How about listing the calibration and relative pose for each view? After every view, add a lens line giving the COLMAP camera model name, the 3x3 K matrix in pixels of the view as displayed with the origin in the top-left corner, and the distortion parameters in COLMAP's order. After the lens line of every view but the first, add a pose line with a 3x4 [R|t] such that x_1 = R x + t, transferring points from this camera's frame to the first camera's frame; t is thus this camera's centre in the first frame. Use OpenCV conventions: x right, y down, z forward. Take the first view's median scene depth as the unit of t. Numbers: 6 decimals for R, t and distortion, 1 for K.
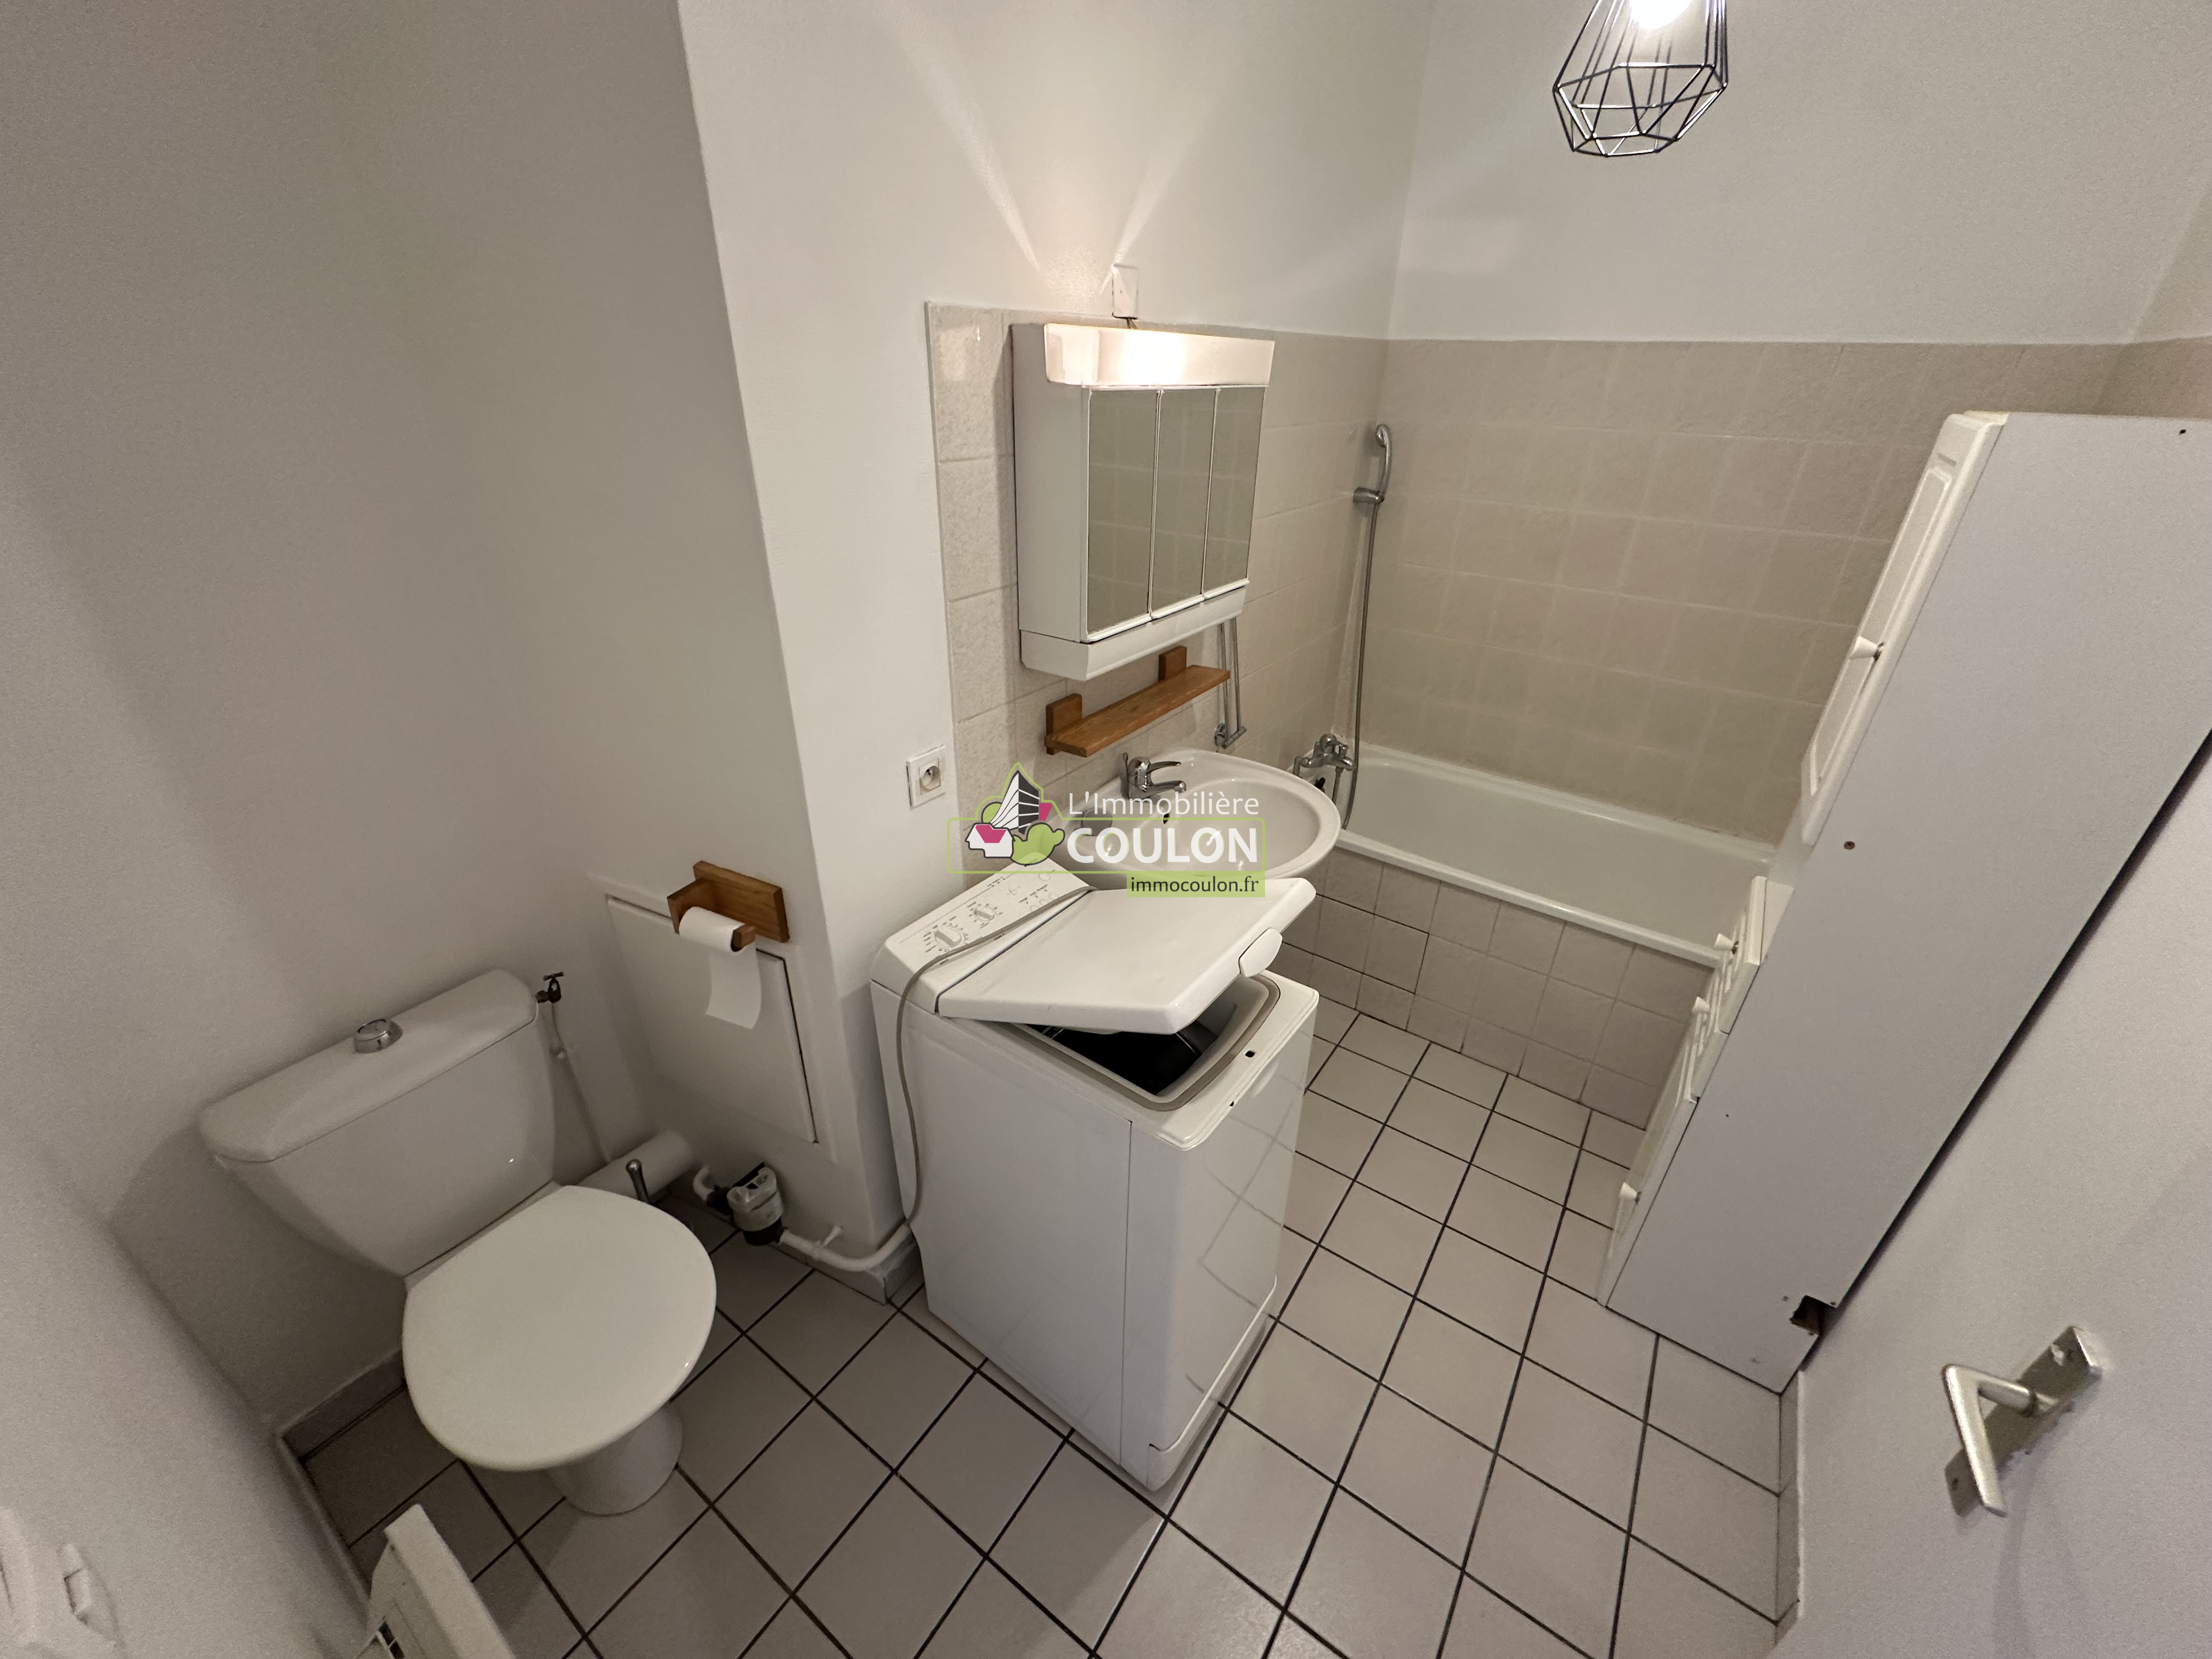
lens RADIAL K [[879.2, 0, 1106.0], [0, 879.2, 829.5], [0, 0, 1]] dist [-0.002666, -0.000009]
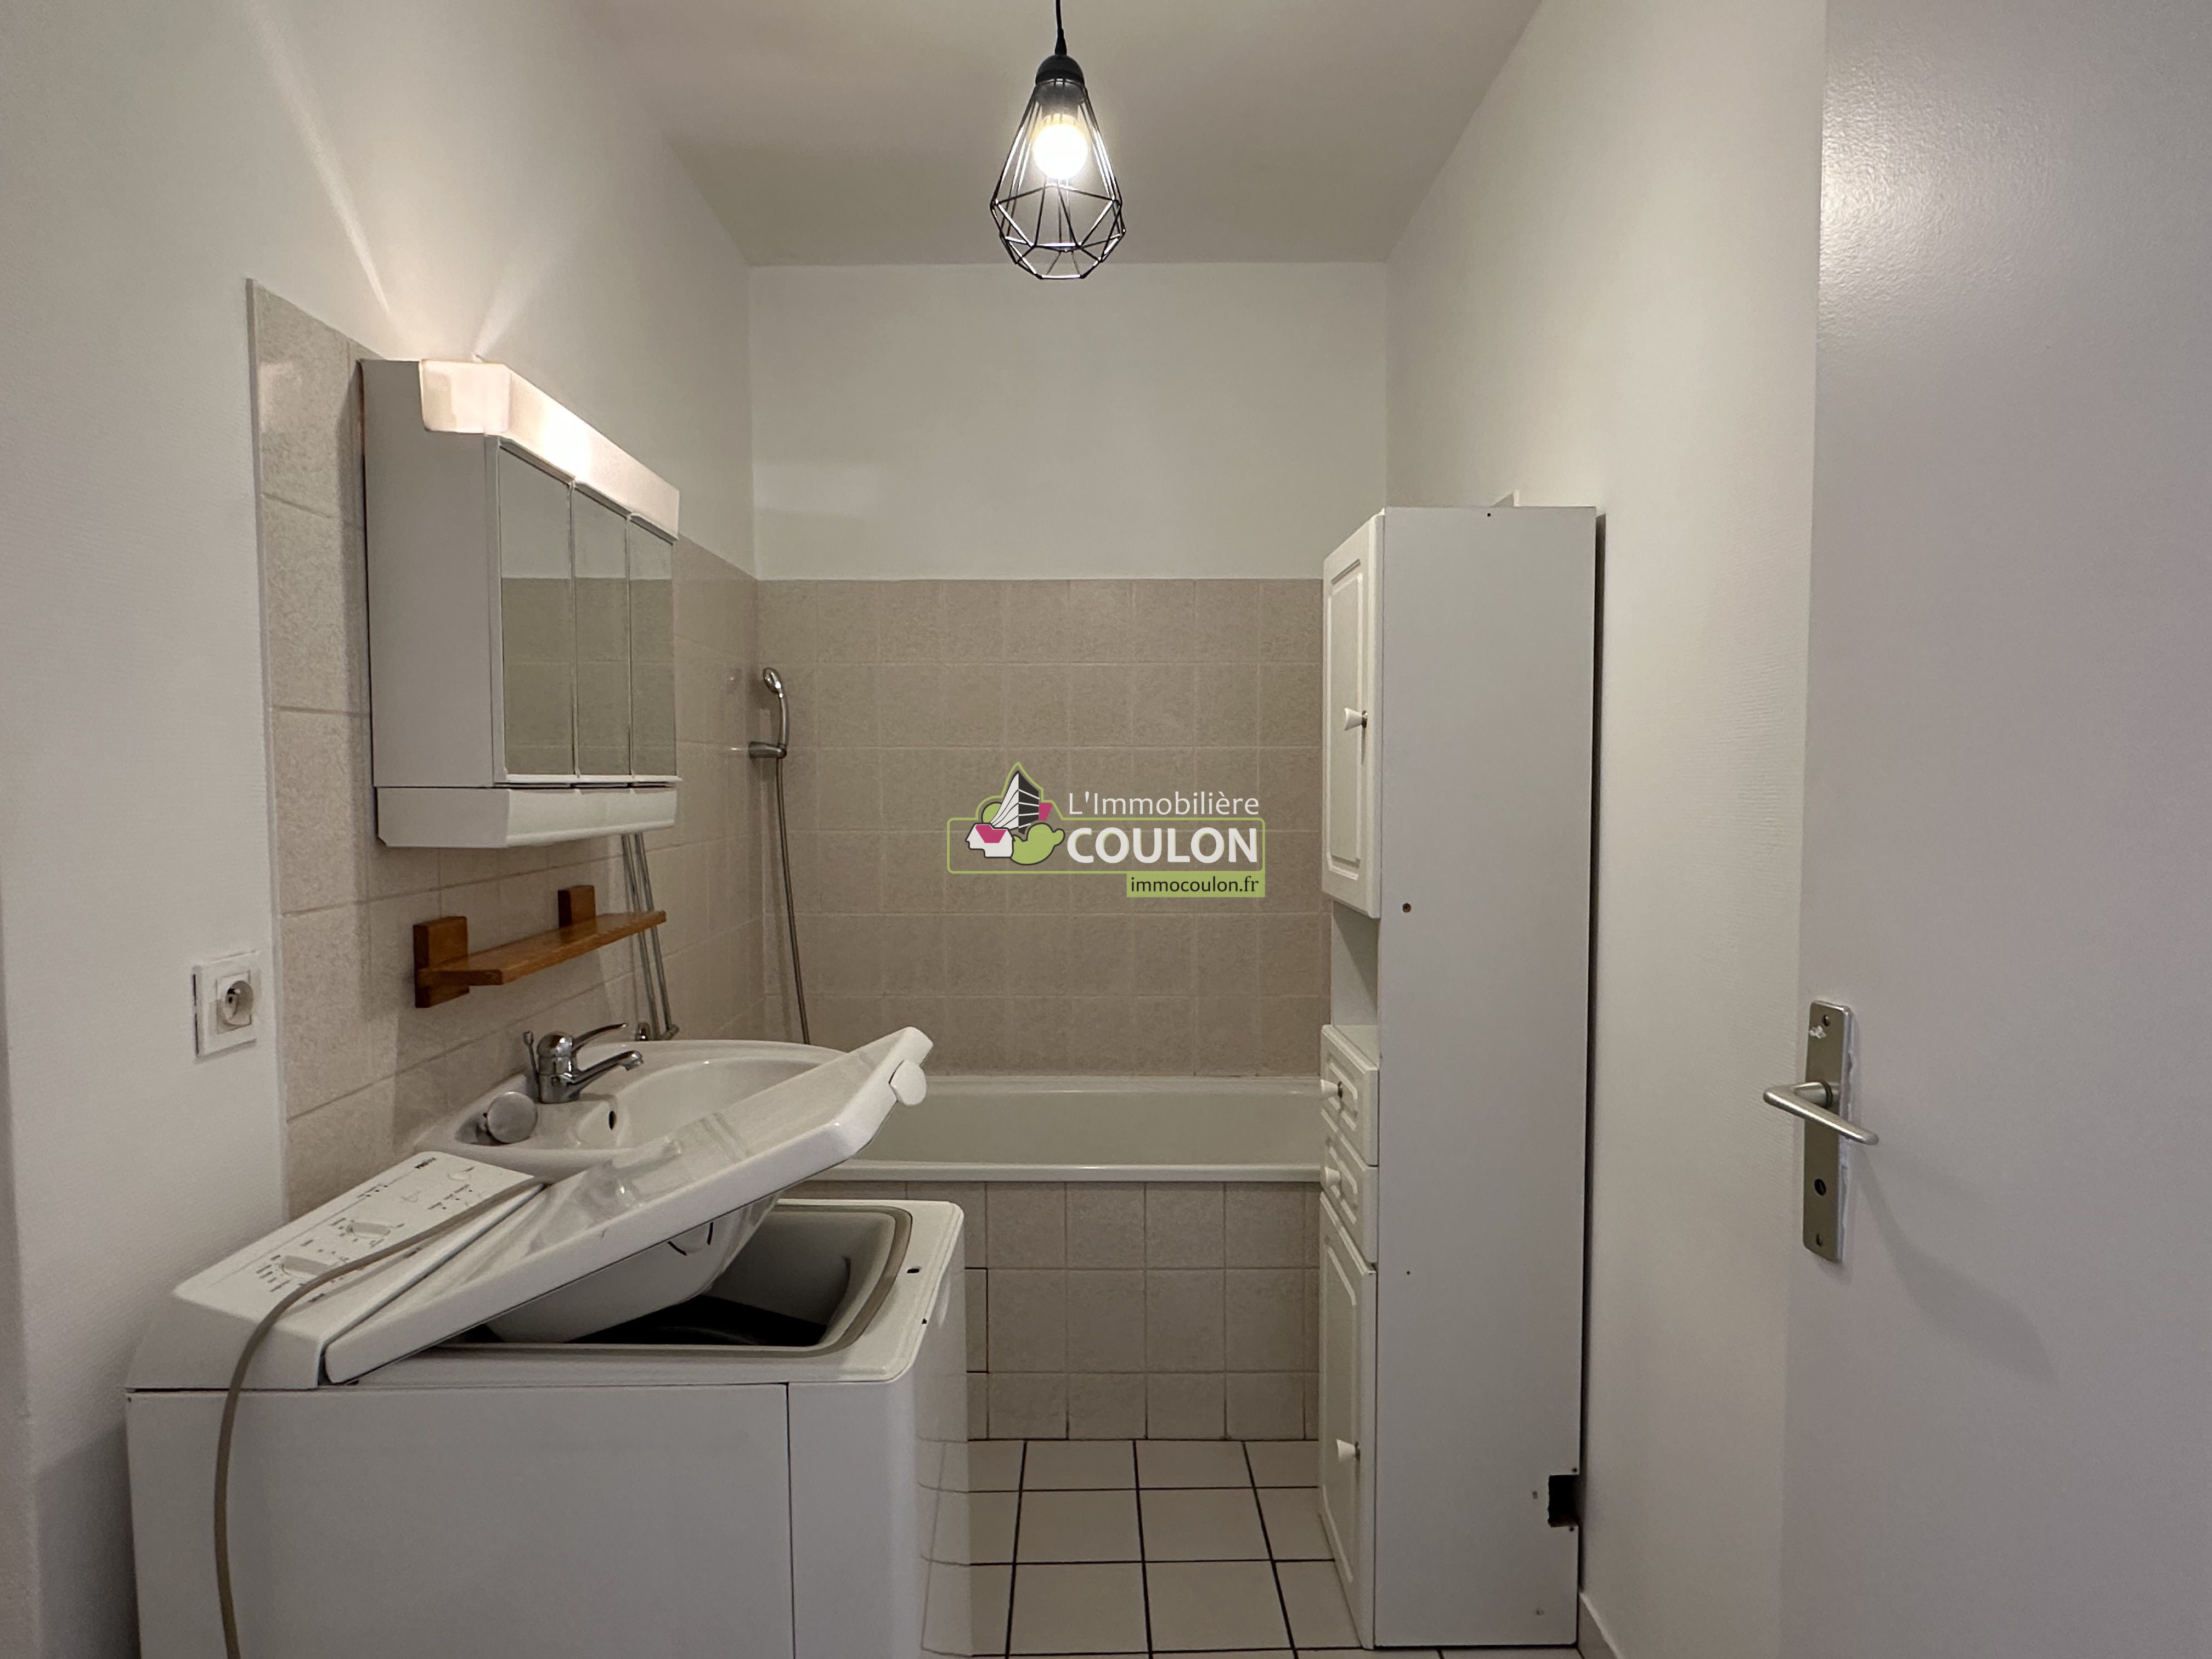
lens RADIAL K [[1236.9, 0, 1106.0], [0, 1236.9, 829.5], [0, 0, 1]] dist [-0.001880, -0.000222]
pose [[0.810818, -0.051927, 0.582990, -0.198338], [0.290280, 0.900602, -0.323502, 0.249159], [-0.508243, 0.431531, 0.745298, 0.085424]]
